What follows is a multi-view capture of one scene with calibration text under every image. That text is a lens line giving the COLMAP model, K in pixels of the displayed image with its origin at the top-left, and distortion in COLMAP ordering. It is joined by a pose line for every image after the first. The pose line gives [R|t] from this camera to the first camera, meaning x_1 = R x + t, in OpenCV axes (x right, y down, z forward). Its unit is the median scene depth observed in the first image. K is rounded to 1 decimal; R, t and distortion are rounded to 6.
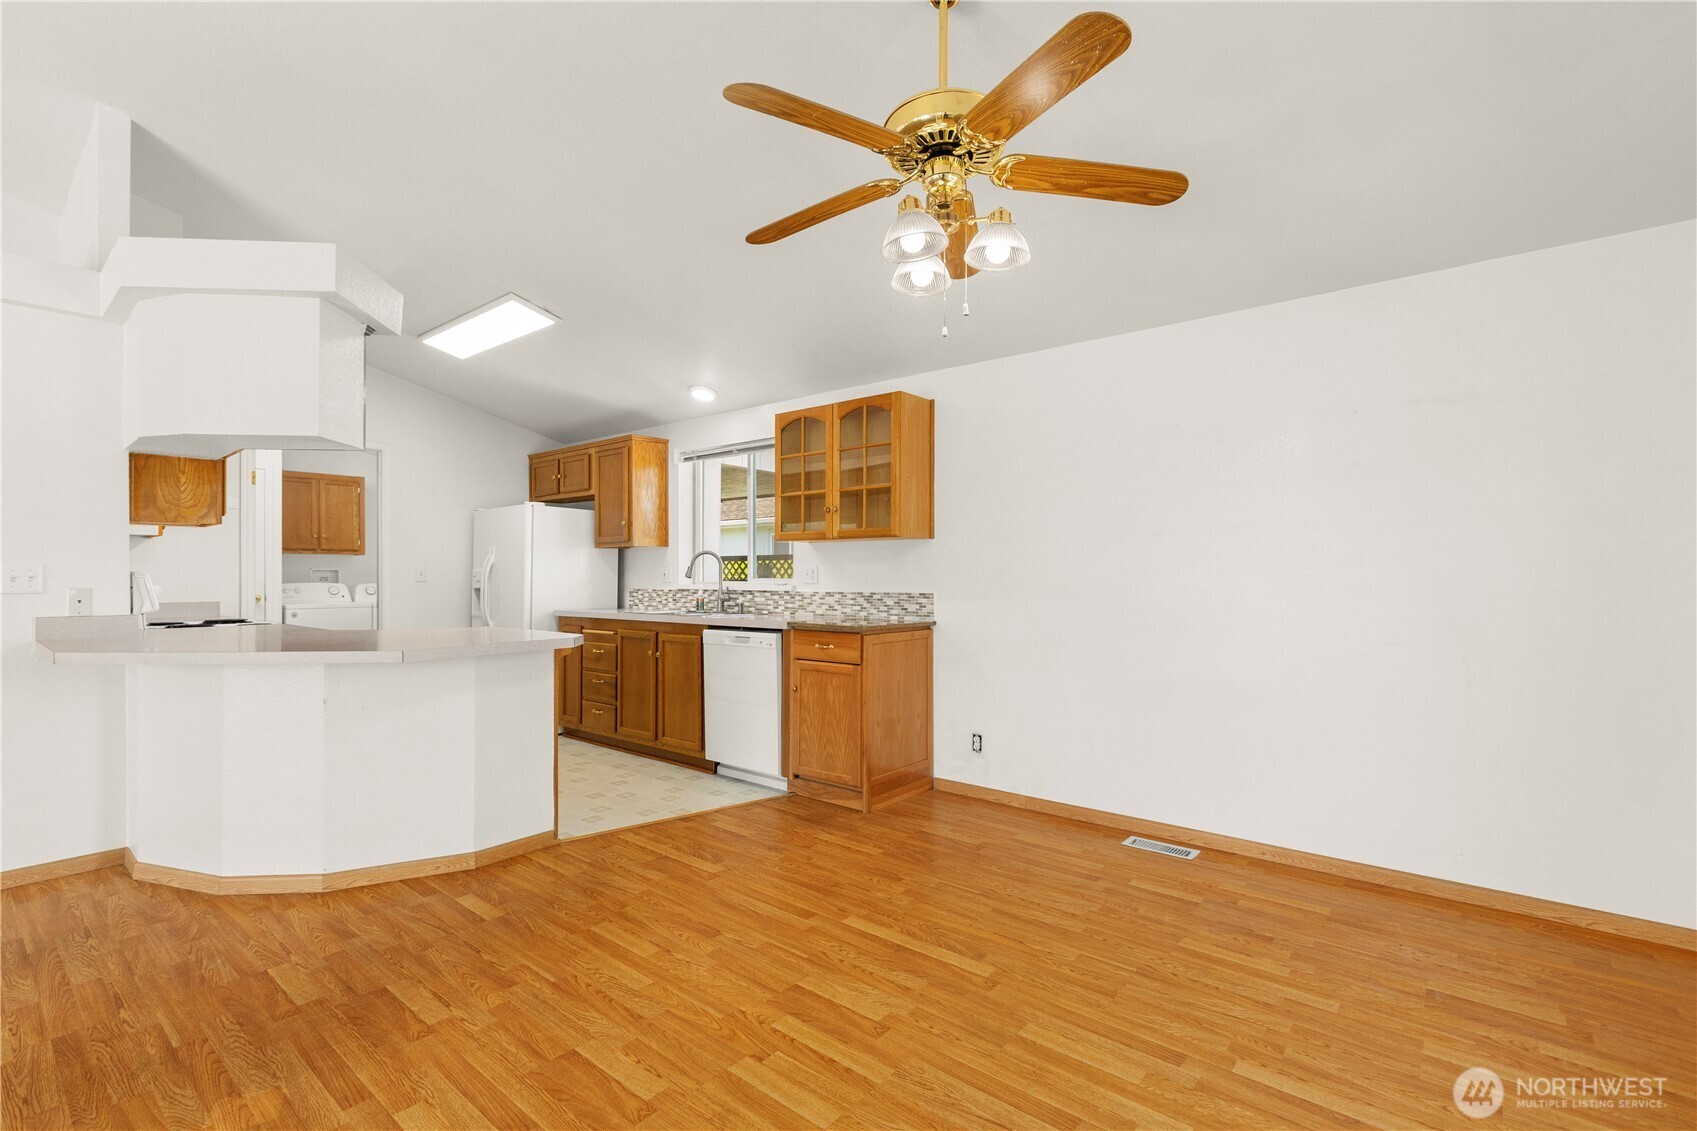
lens RADIAL K [[765.4, 0, 838.0], [0, 765.4, 570.9], [0, 0, 1]] dist [0.002729, -0.000523]
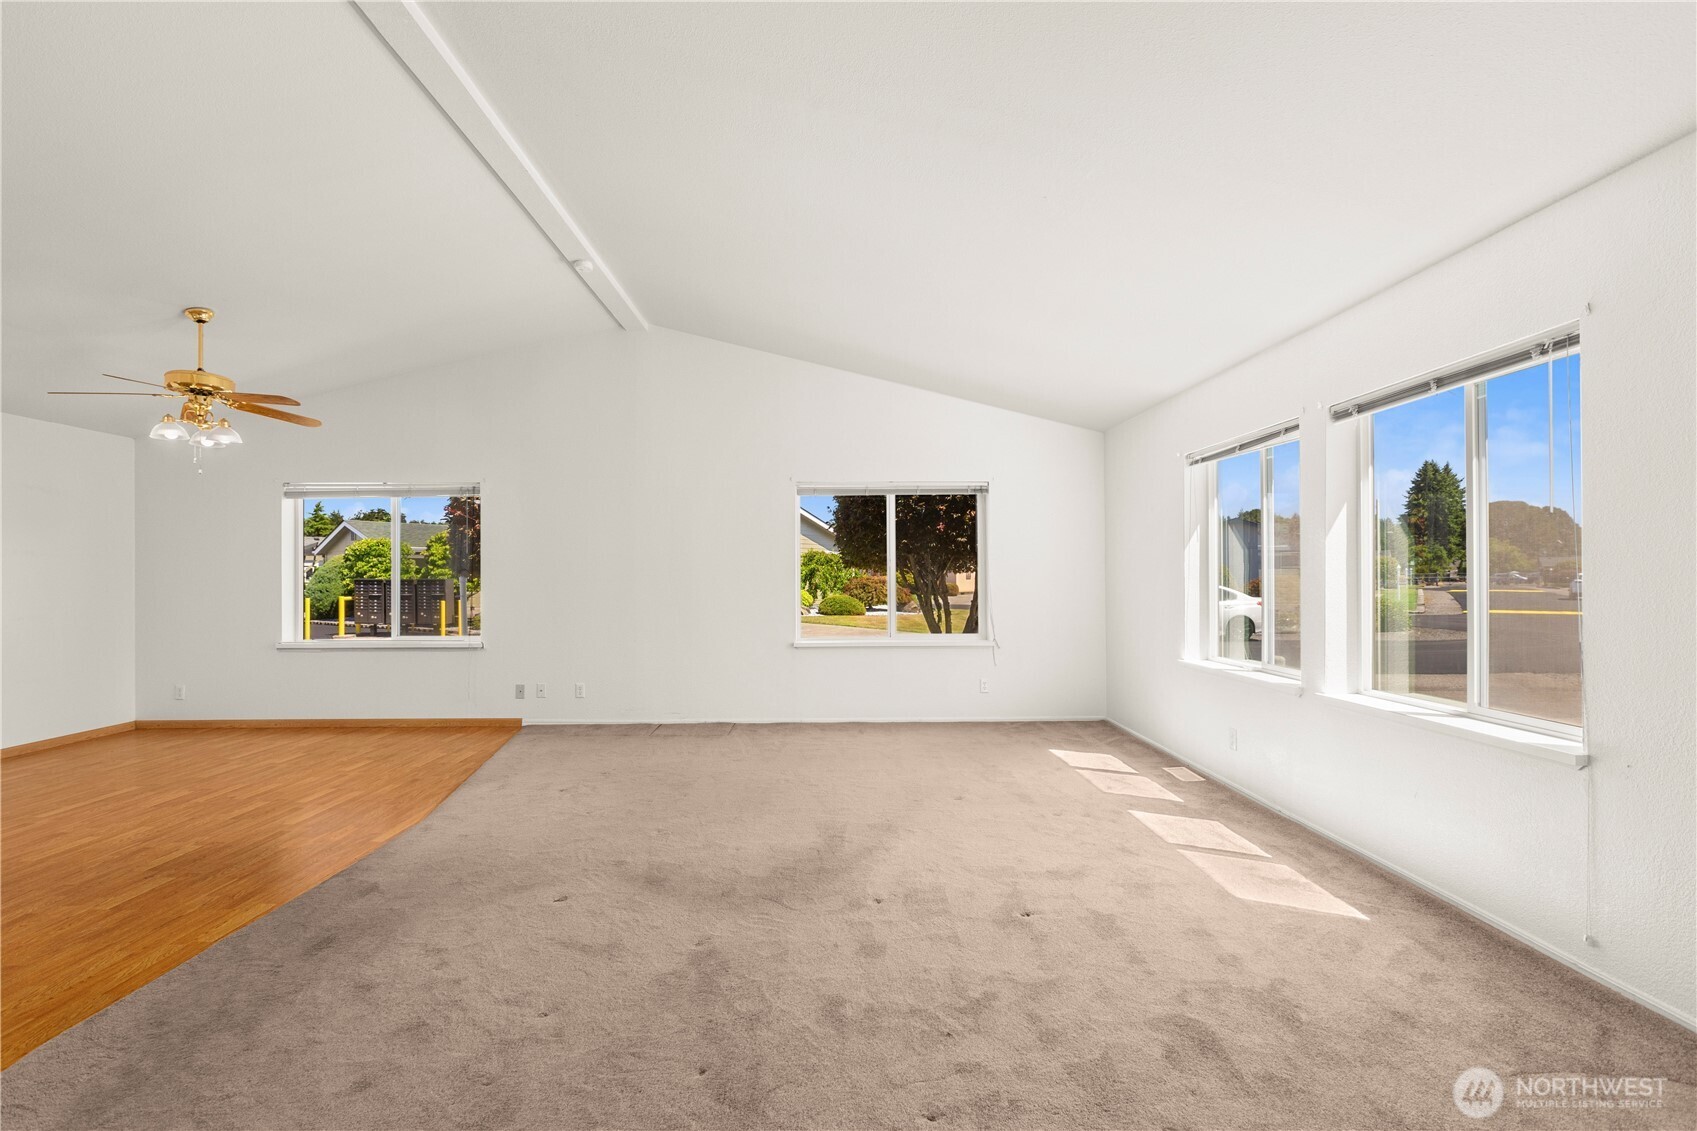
lens RADIAL K [[765.4, 0, 834.8], [0, 765.4, 572.2], [0, 0, 1]] dist [0.002729, -0.000523]
pose [[-0.642925, 0.004034, 0.765918, -1.198241], [-0.003584, 0.999959, -0.008275, -0.004363], [-0.765921, -0.008066, -0.642885, 0.446008]]
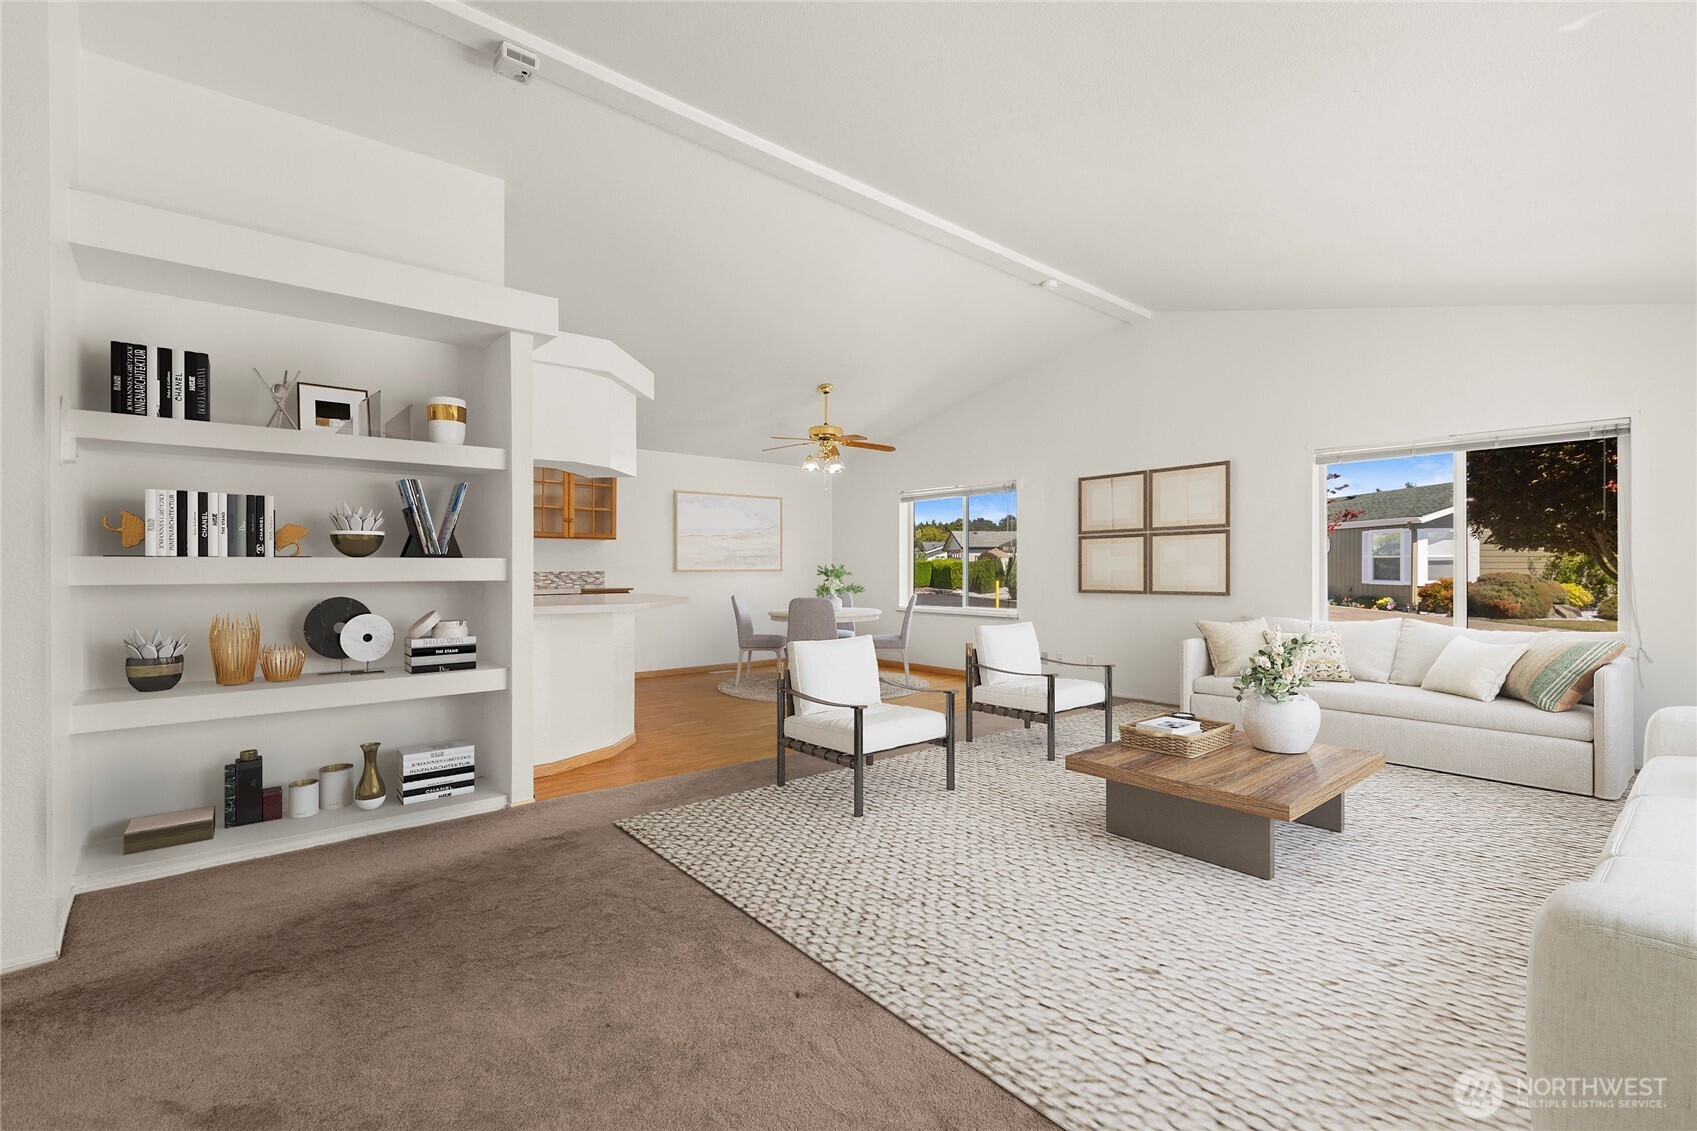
lens RADIAL K [[765.4, 0, 842.5], [0, 765.4, 564.9], [0, 0, 1]] dist [0.002729, -0.000523]
pose [[0.157033, 0.001660, 0.987592, -1.413889], [-0.006255, 0.999980, -0.000686, 0.011000], [-0.987574, -0.006069, 0.157040, 0.169205]]
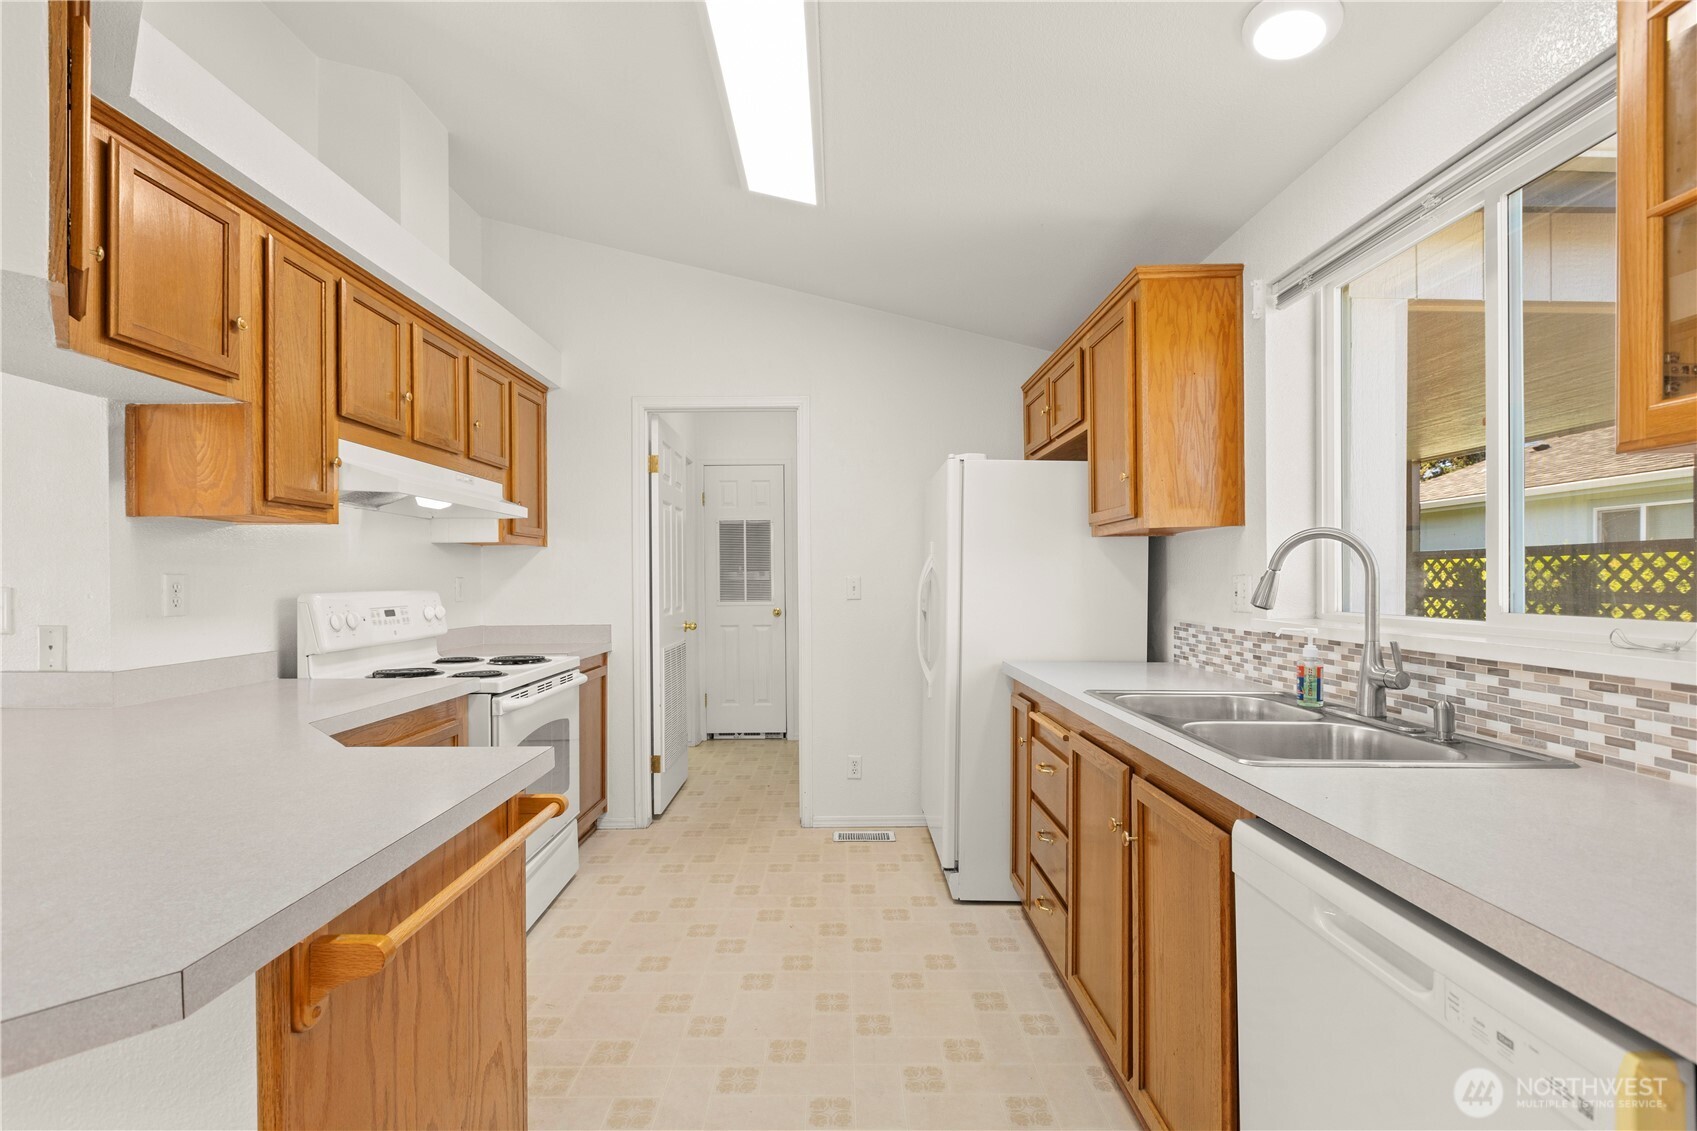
lens RADIAL K [[765.4, 0, 843.0], [0, 765.4, 580.9], [0, 0, 1]] dist [0.002729, -0.000523]
pose [[0.650724, -0.000159, -0.759315, -0.062059], [0.009139, 0.999929, 0.007623, -0.008870], [0.759260, -0.011900, 0.650679, 0.716035]]
